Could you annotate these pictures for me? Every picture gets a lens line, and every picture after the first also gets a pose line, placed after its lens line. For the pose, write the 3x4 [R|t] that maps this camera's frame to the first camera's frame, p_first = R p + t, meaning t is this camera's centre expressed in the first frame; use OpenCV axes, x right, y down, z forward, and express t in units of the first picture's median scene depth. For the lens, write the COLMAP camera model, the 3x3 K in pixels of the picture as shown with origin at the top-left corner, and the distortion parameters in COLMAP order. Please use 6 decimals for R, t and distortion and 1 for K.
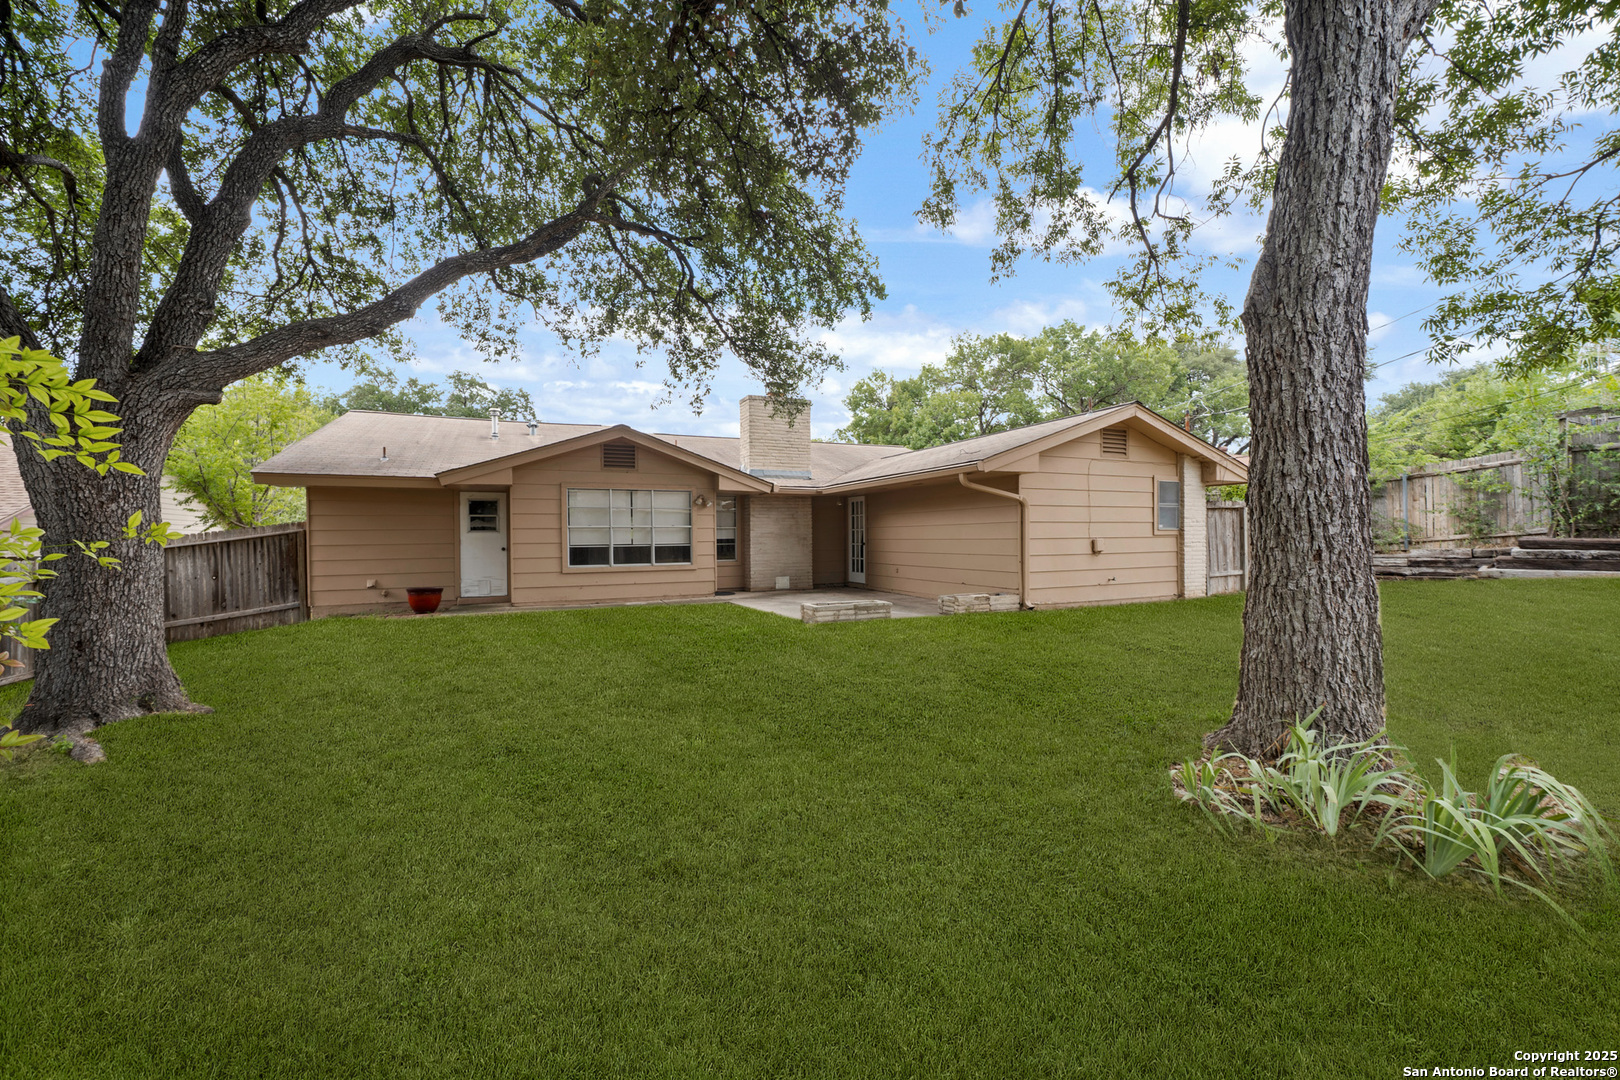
lens RADIAL K [[625.3, 0, 822.7], [0, 625.3, 543.3], [0, 0, 1]] dist [-0.006257, 0.000088]
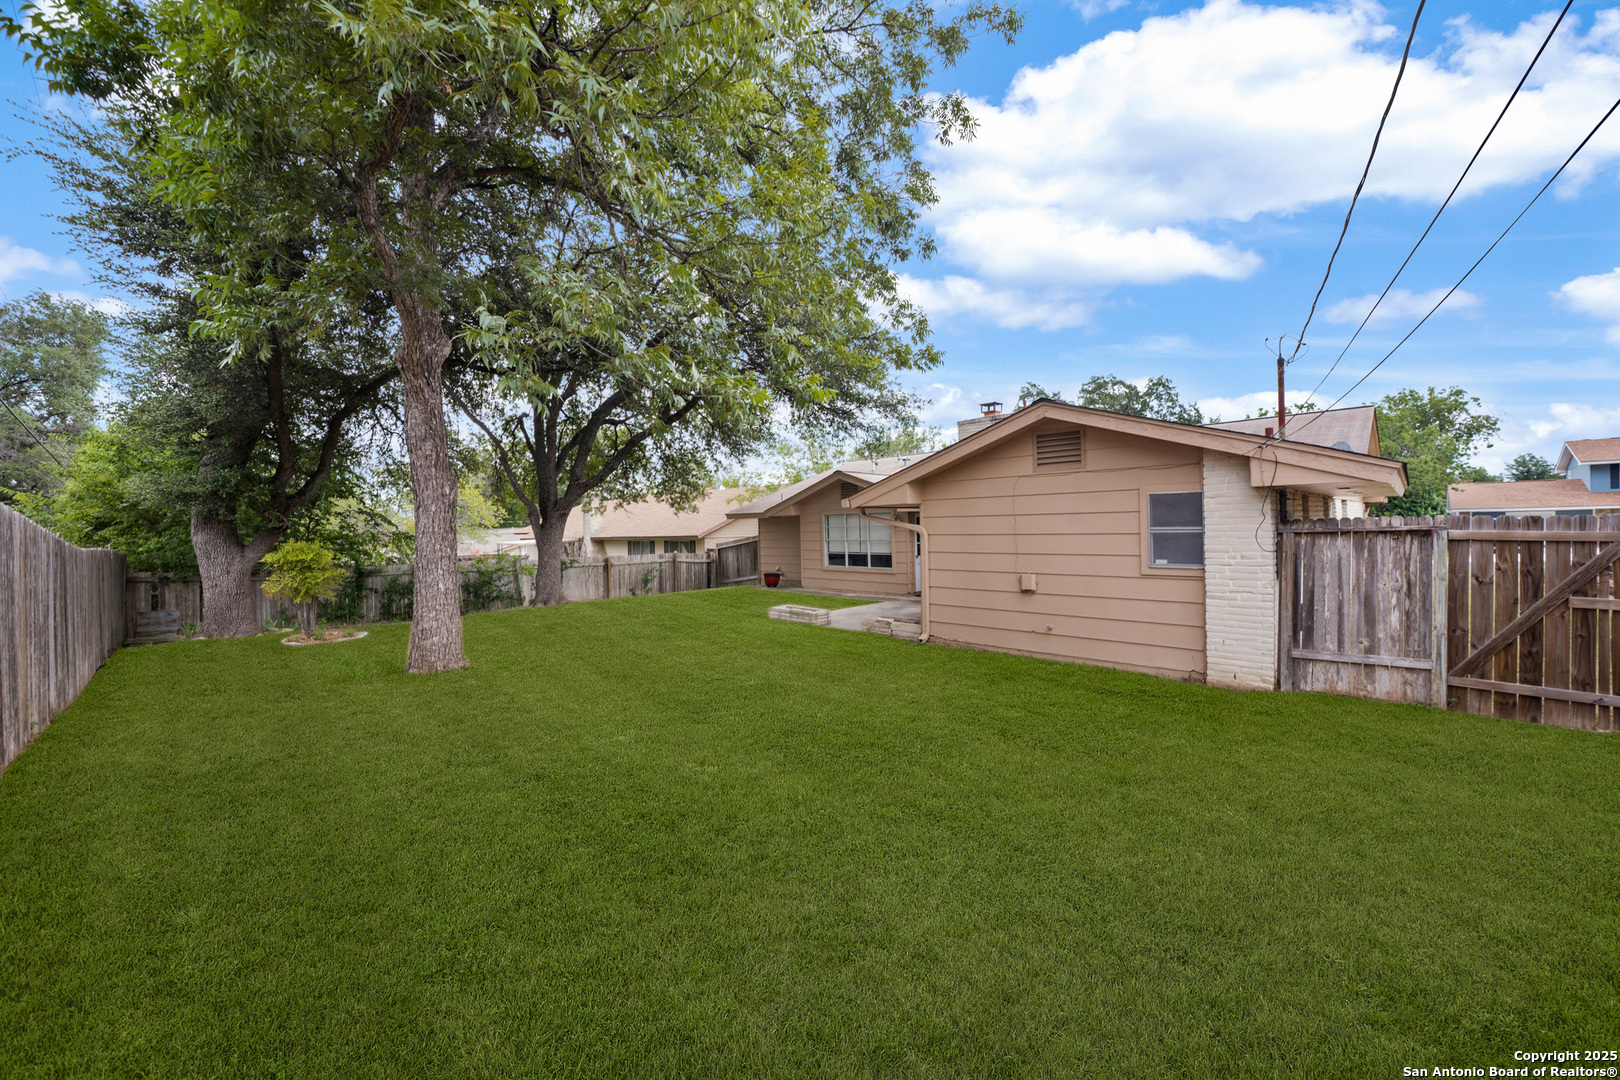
lens RADIAL K [[625.3, 0, 813.2], [0, 625.3, 532.0], [0, 0, 1]] dist [-0.006257, 0.000088]
pose [[0.363344, 0.013007, -0.931564, 1.009332], [0.004489, 0.999866, 0.015711, -0.070412], [0.931644, -0.009890, 0.363237, 0.414751]]
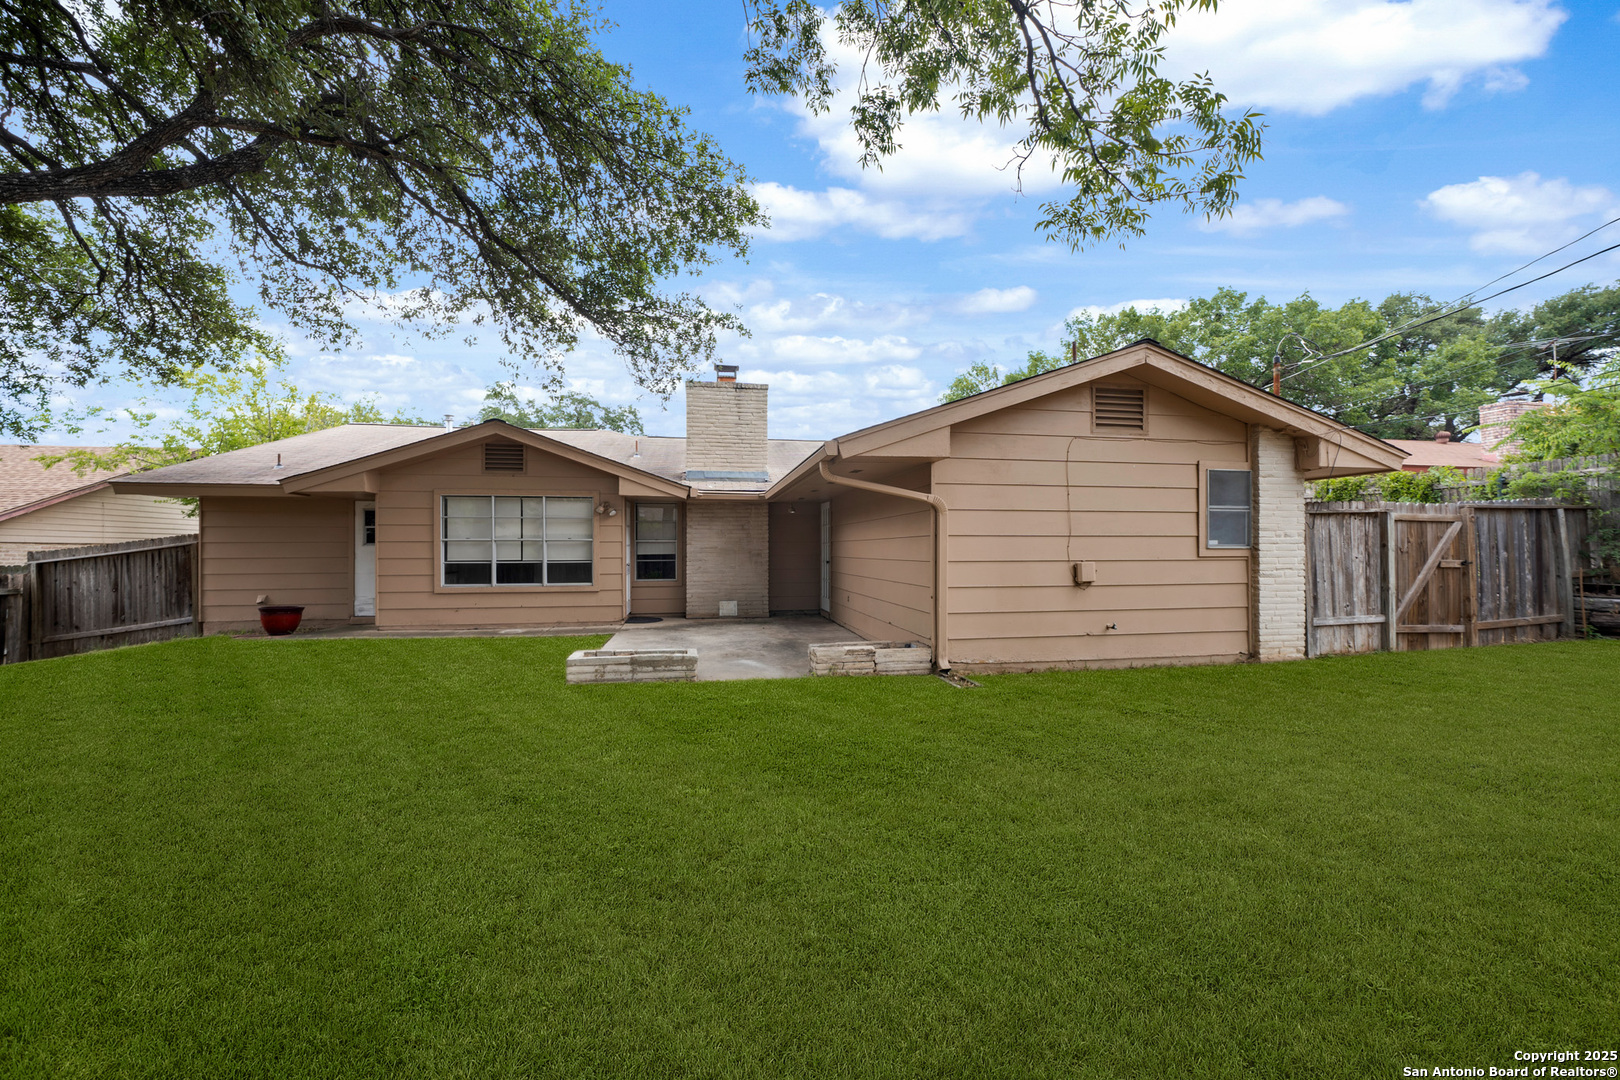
lens RADIAL K [[625.3, 0, 812.0], [0, 625.3, 548.2], [0, 0, 1]] dist [-0.006257, 0.000088]
pose [[0.967296, 0.007483, -0.253538, 0.308027], [-0.010024, 0.999912, -0.008731, -0.012406], [0.253451, 0.010987, 0.967286, 0.293175]]
